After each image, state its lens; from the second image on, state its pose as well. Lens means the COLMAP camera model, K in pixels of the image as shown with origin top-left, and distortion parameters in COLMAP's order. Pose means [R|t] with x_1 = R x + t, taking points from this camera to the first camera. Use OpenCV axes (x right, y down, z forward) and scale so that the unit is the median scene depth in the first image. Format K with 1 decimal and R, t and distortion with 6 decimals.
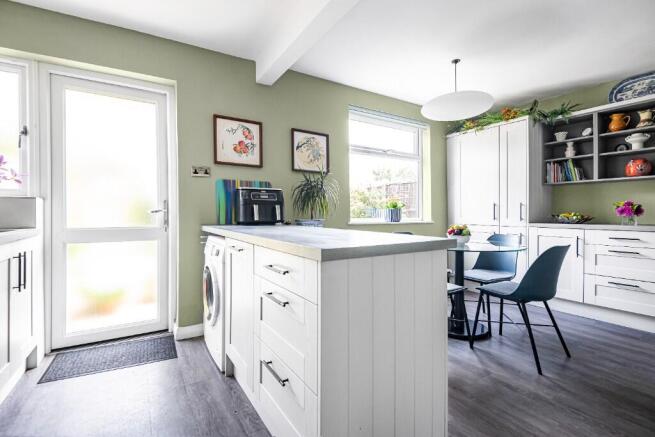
lens RADIAL K [[299.6, 0, 333.3], [0, 299.6, 215.7], [0, 0, 1]] dist [0.006272, -0.015067]
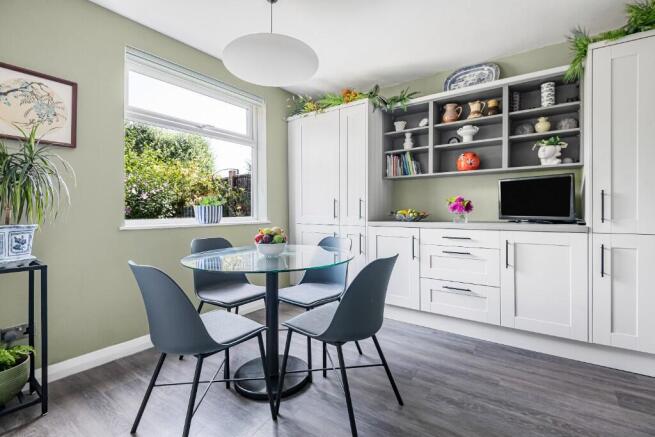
lens RADIAL K [[299.6, 0, 316.3], [0, 299.6, 218.3], [0, 0, 1]] dist [0.006272, -0.015067]
pose [[0.937929, -0.014249, 0.346533, 0.265372], [0.007601, 0.999760, 0.020536, -0.005007], [-0.346743, -0.016627, 0.937813, 0.297020]]
